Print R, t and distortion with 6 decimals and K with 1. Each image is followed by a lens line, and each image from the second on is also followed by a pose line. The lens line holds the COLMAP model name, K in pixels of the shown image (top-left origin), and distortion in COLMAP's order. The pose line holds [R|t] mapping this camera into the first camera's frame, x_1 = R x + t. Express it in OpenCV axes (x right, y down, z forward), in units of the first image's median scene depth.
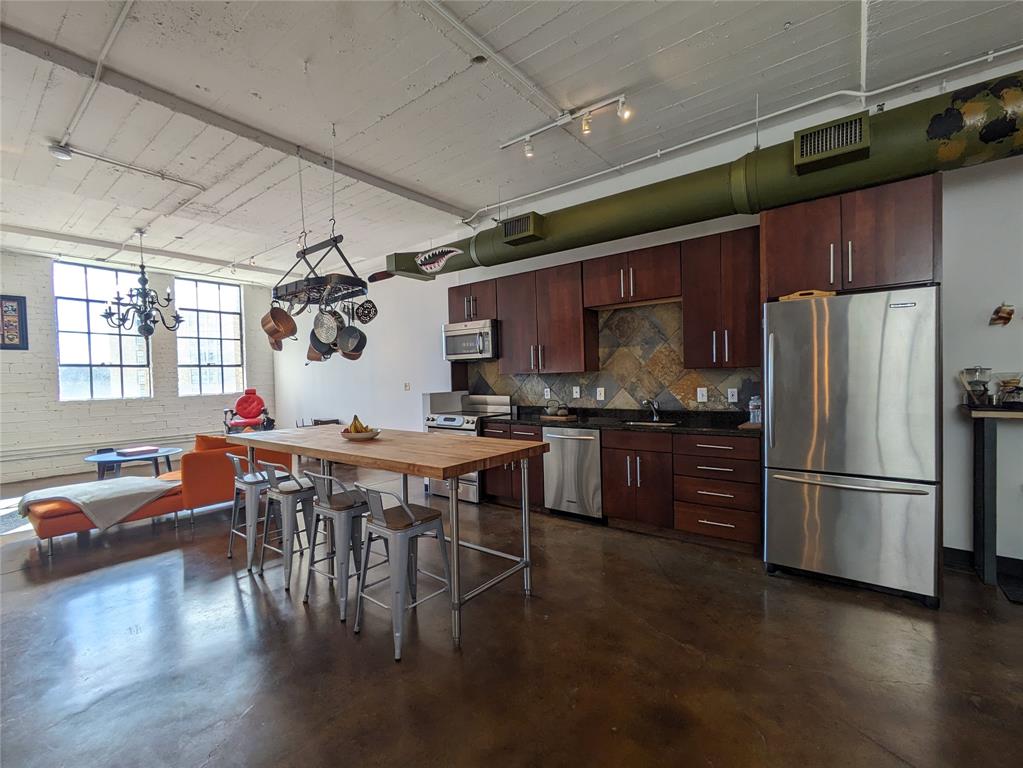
lens RADIAL K [[446.7, 0, 513.5], [0, 446.7, 386.2], [0, 0, 1]] dist [0.001872, 0.000557]
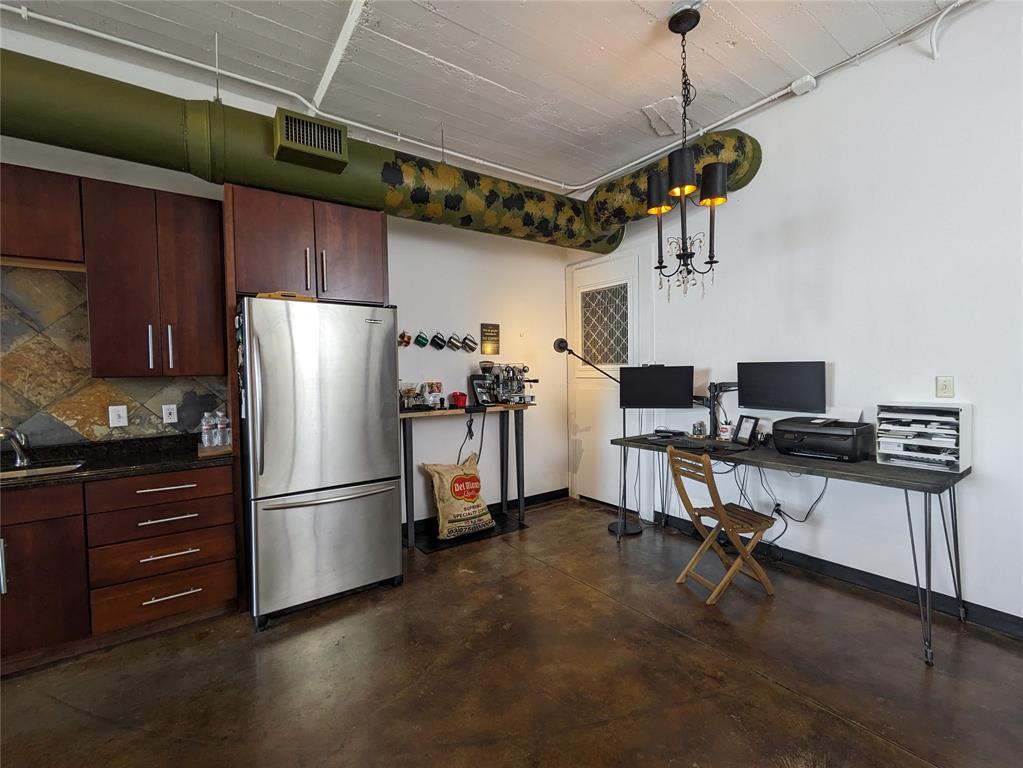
lens RADIAL K [[446.7, 0, 513.5], [0, 446.7, 386.2], [0, 0, 1]] dist [0.001872, 0.000557]
pose [[0.302626, -0.007443, 0.953080, -0.050105], [0.033303, 0.999441, -0.002770, -0.004661], [-0.952527, 0.032579, 0.302705, 0.233056]]
